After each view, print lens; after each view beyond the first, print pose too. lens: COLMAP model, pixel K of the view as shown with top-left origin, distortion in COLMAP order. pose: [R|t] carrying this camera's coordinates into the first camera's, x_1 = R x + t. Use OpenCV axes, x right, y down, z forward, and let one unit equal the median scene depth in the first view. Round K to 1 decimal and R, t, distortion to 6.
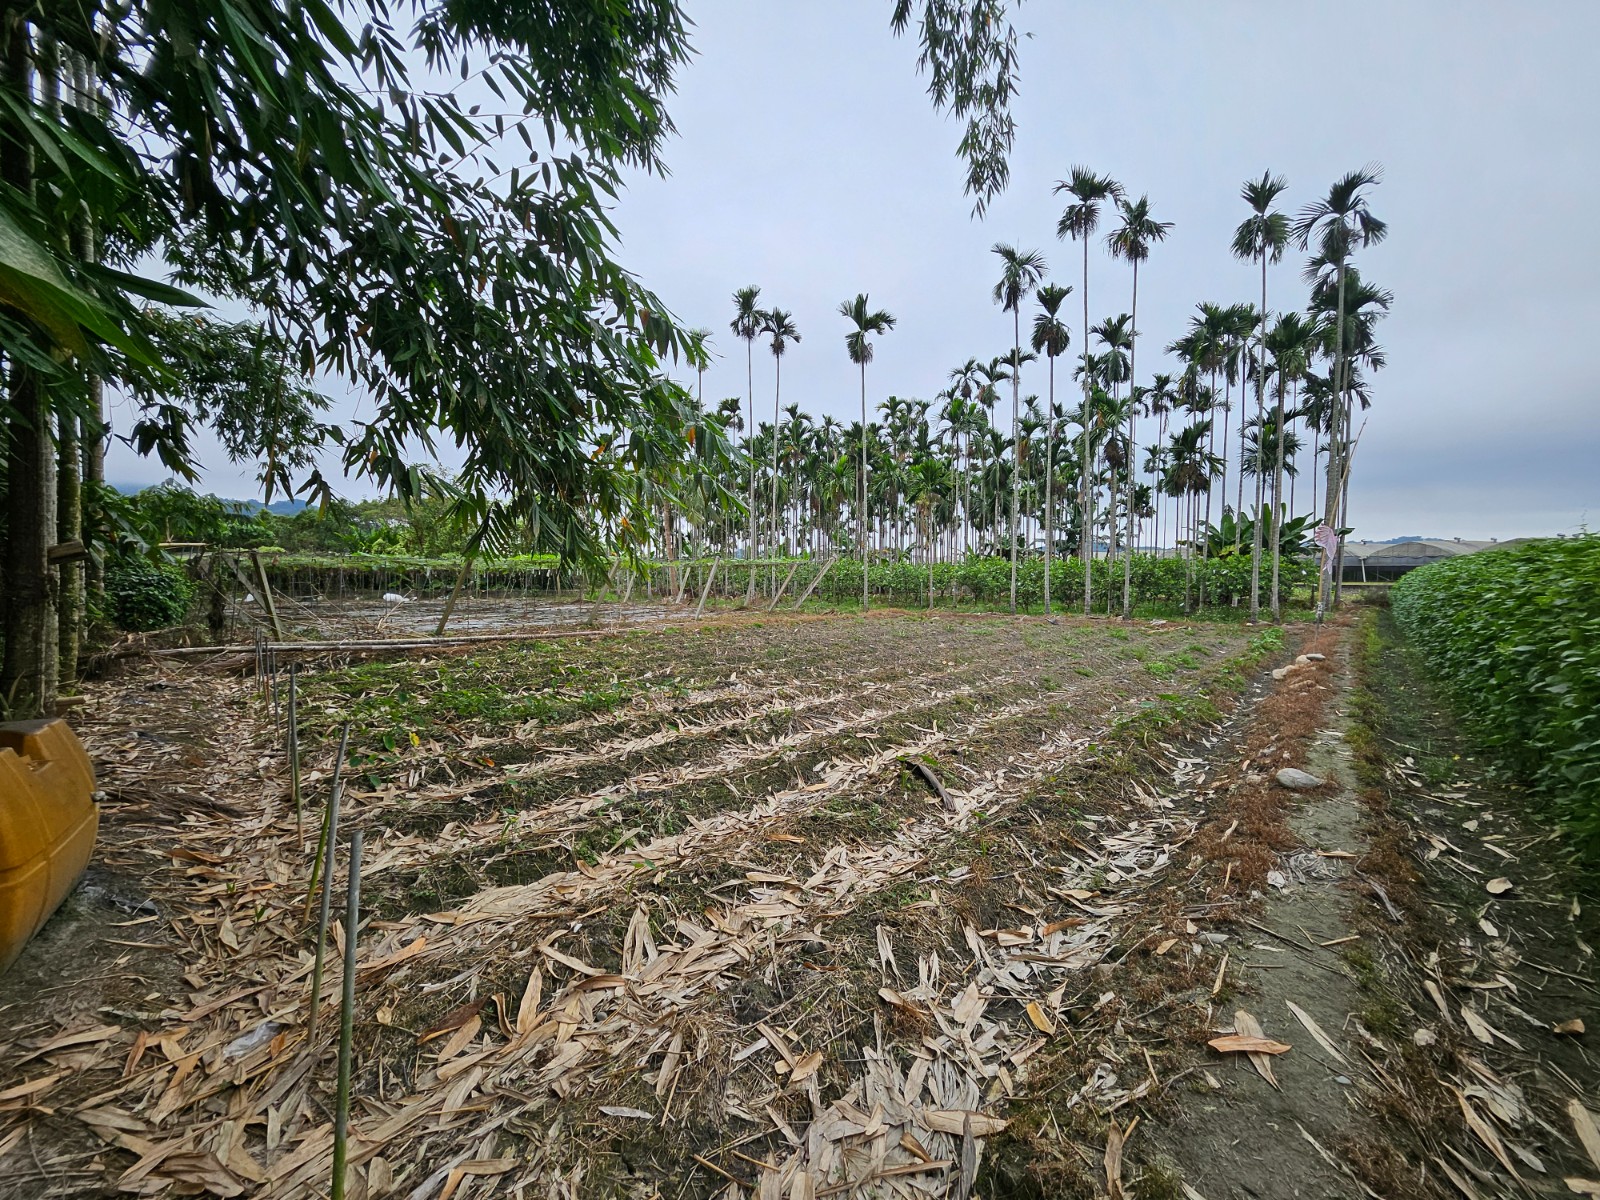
lens RADIAL K [[628.8, 0, 808.4], [0, 628.8, 600.5], [0, 0, 1]] dist [-0.009452, 0.002046]
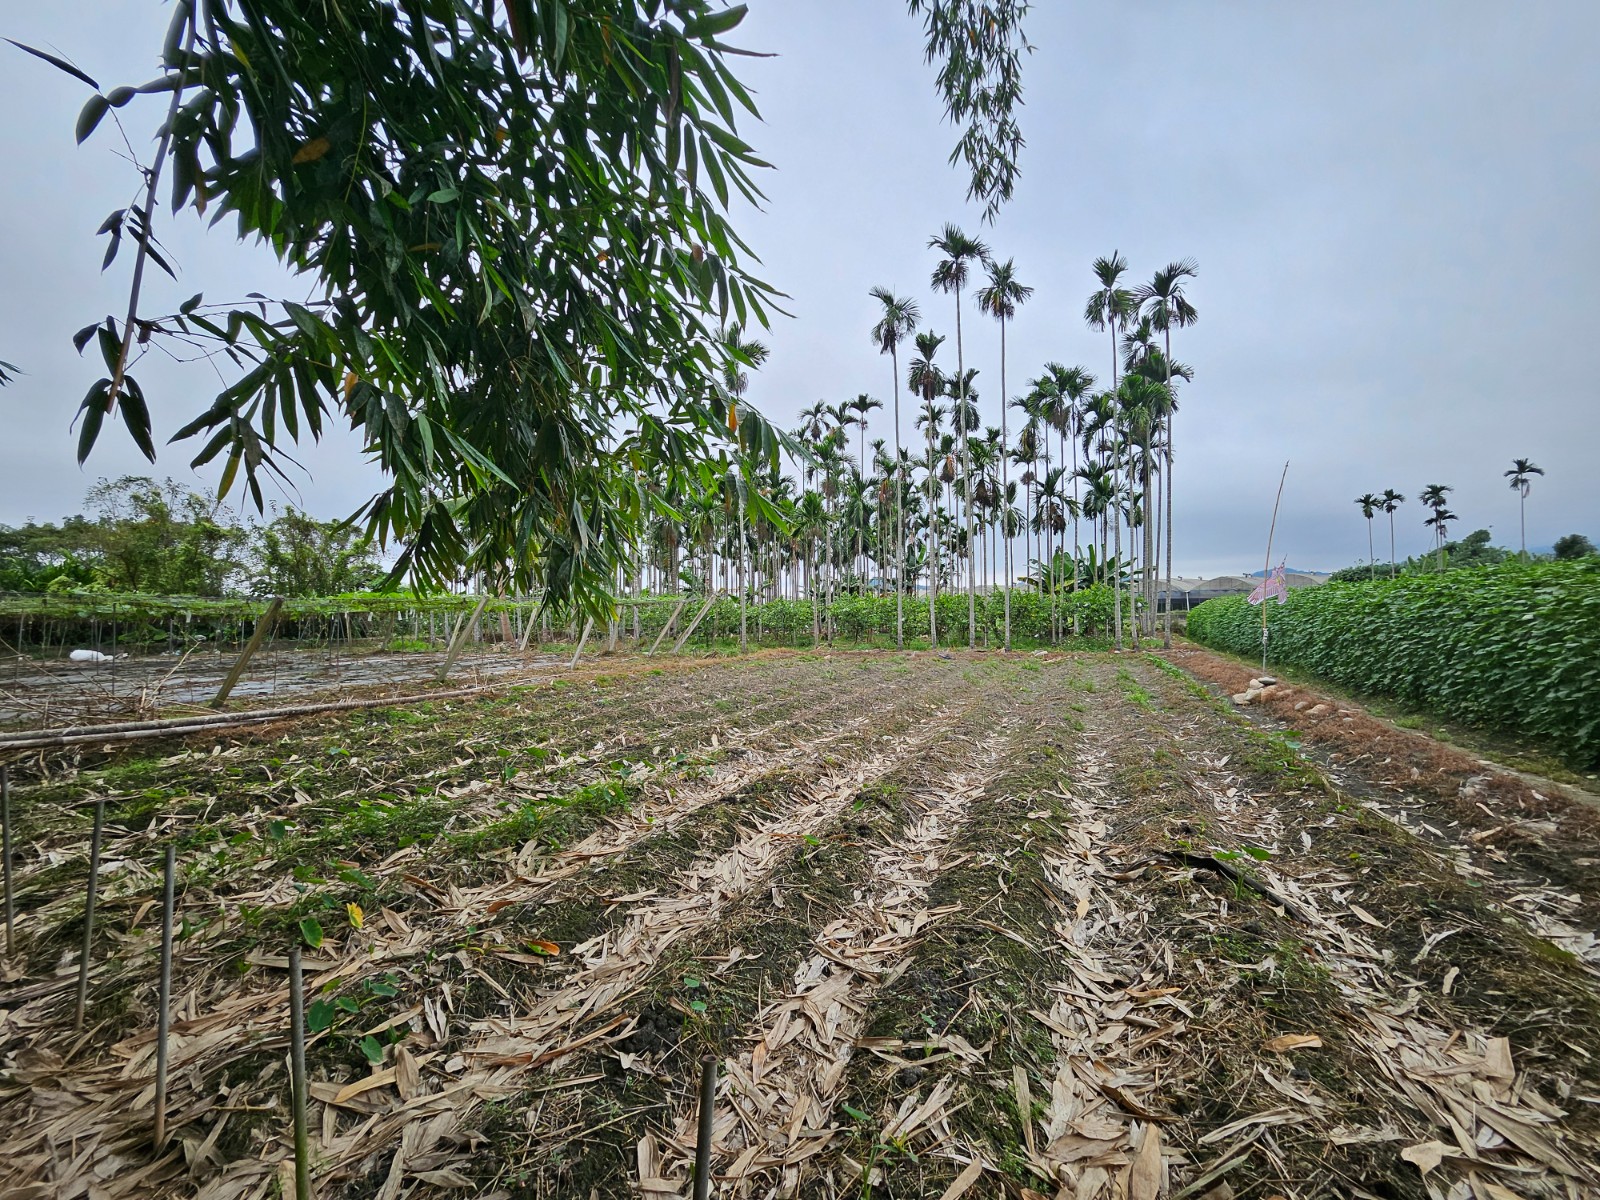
lens RADIAL K [[628.8, 0, 808.2], [0, 628.8, 595.7], [0, 0, 1]] dist [-0.009452, 0.002046]
pose [[0.956691, -0.008188, 0.290990, -0.129148], [0.028694, 0.997389, -0.066275, -0.003042], [-0.289688, 0.071754, 0.954428, 0.109120]]
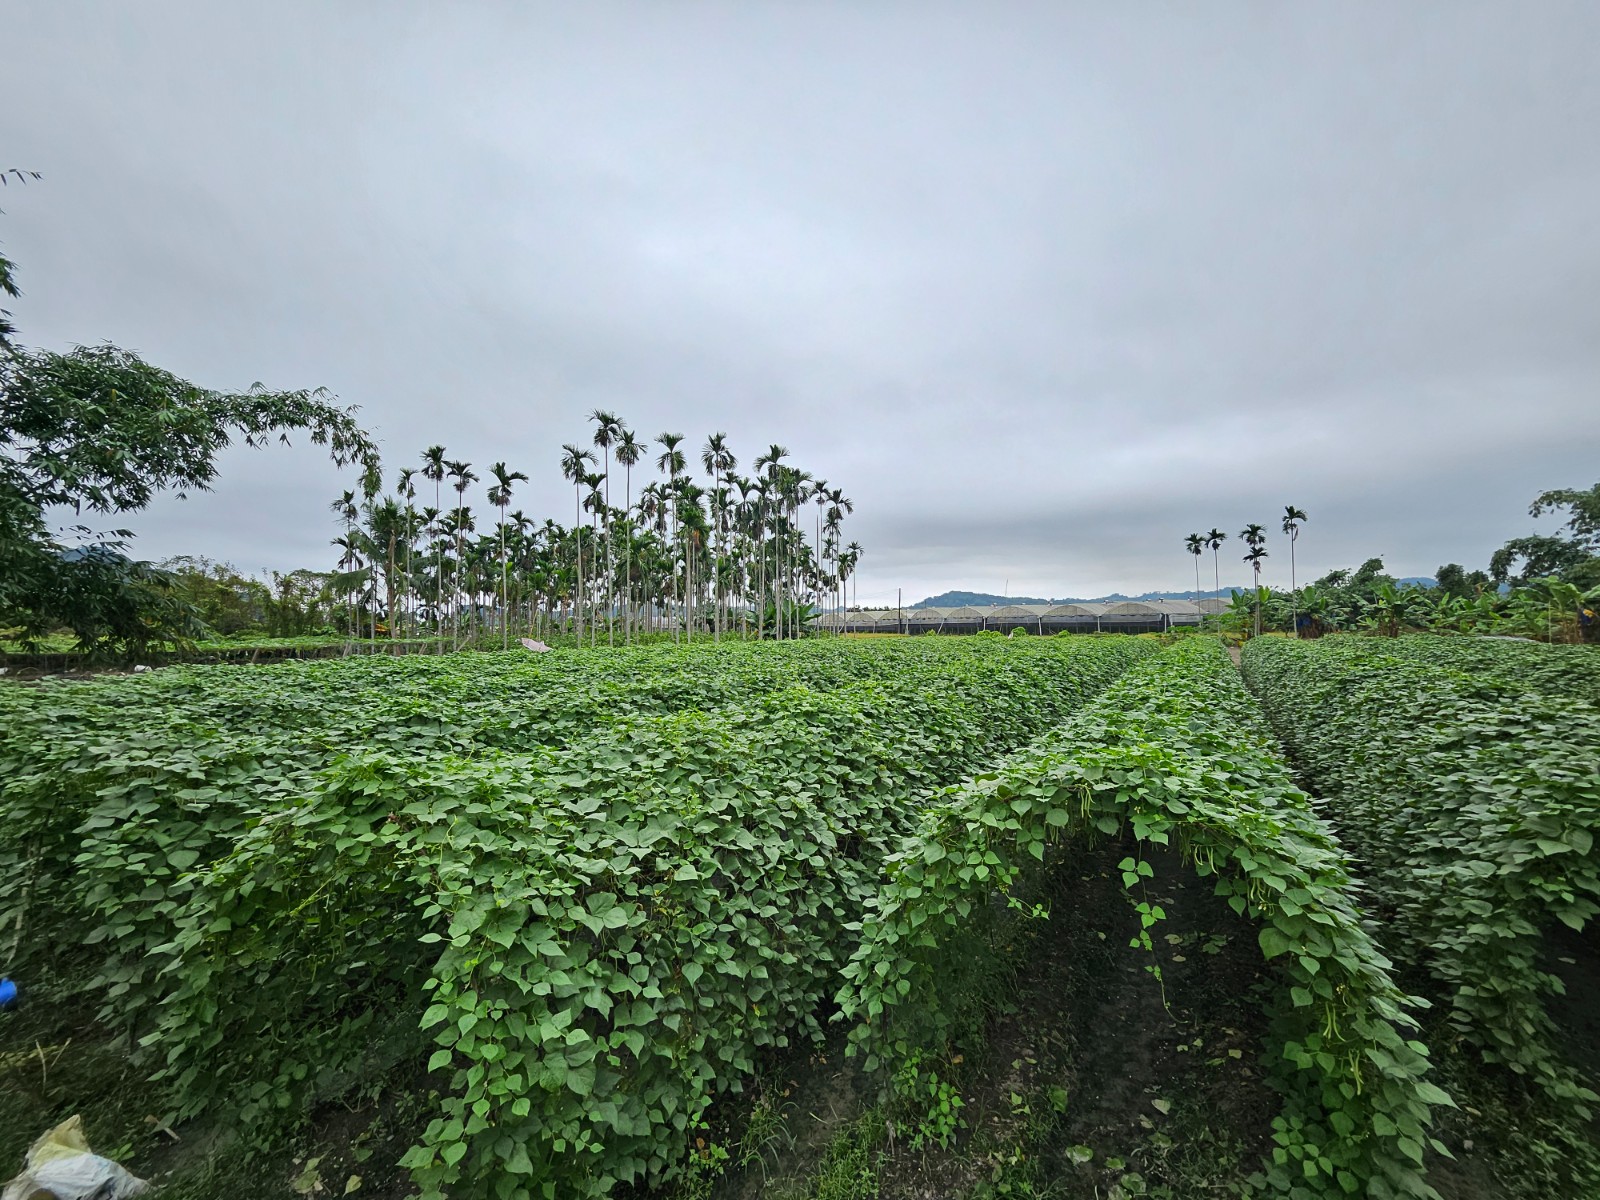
lens RADIAL K [[628.8, 0, 811.7], [0, 628.8, 592.2], [0, 0, 1]] dist [-0.009452, 0.002046]
pose [[0.985680, -0.003620, 0.168590, 0.801170], [0.019292, 0.995626, -0.091415, -0.031879], [-0.167522, 0.093358, 0.981438, -0.822301]]
